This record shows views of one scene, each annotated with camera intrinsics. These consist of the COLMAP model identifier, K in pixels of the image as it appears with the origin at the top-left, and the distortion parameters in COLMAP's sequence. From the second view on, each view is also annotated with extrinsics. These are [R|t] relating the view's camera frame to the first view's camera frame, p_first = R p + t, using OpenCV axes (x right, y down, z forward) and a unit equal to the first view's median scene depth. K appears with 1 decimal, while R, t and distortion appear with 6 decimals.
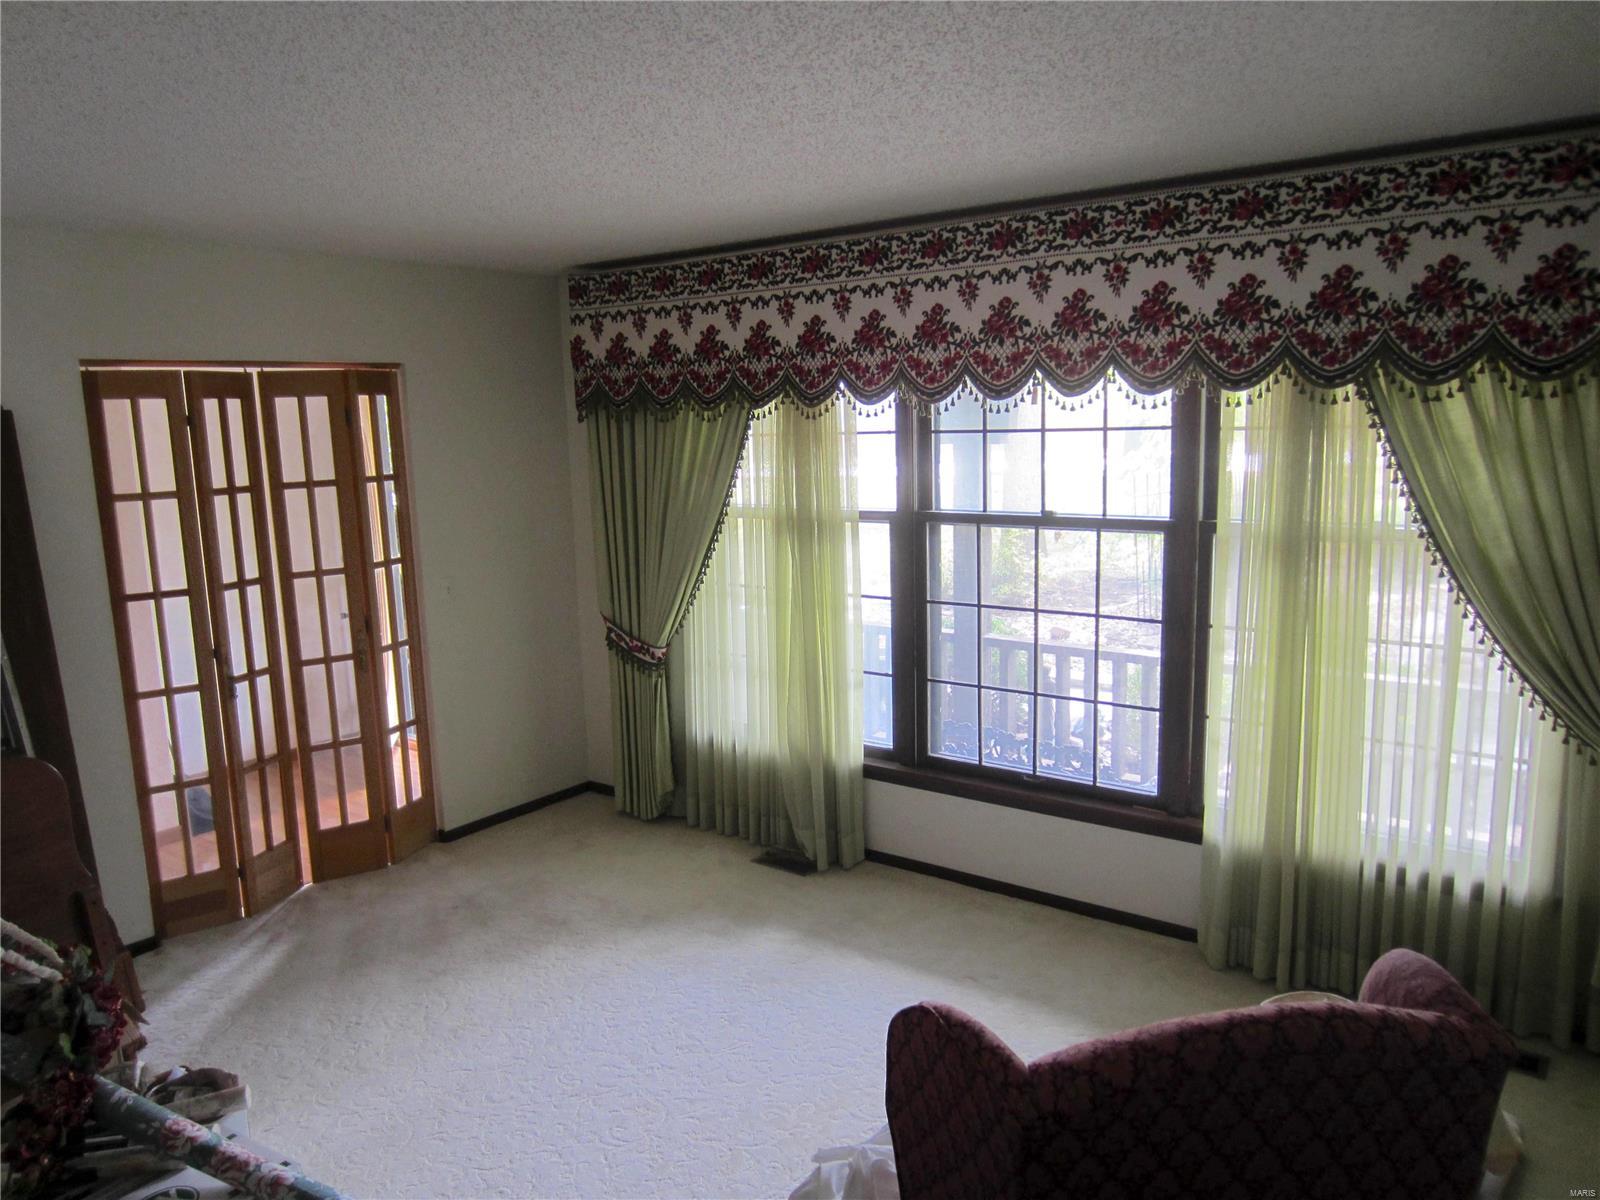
lens RADIAL K [[1140.6, 0, 796.8], [0, 1140.6, 601.8], [0, 0, 1]] dist [-0.041768, 0.005411]
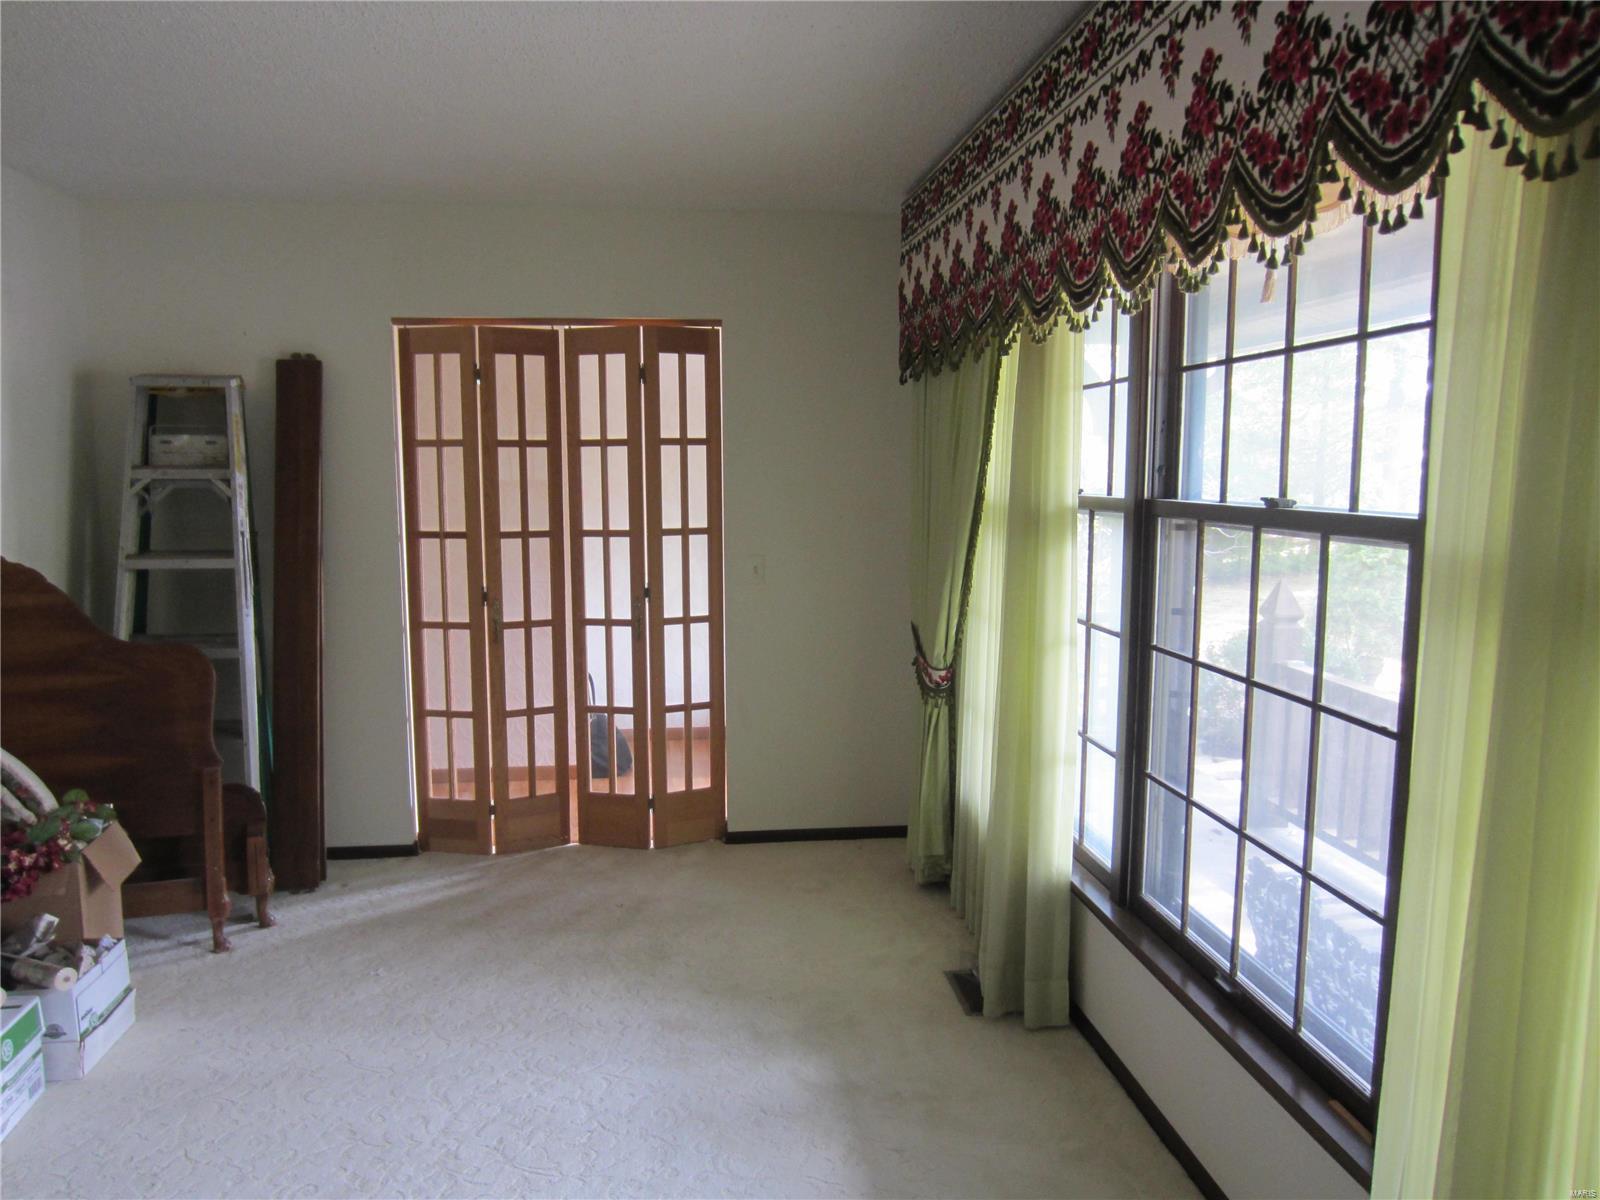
lens RADIAL K [[1140.6, 0, 799.4], [0, 1140.6, 605.1], [0, 0, 1]] dist [-0.041768, 0.005411]
pose [[0.697591, 0.114312, -0.707318, 0.429796], [-0.133624, 0.990628, 0.028313, -0.015316], [0.703926, 0.074764, 0.706328, 0.451060]]
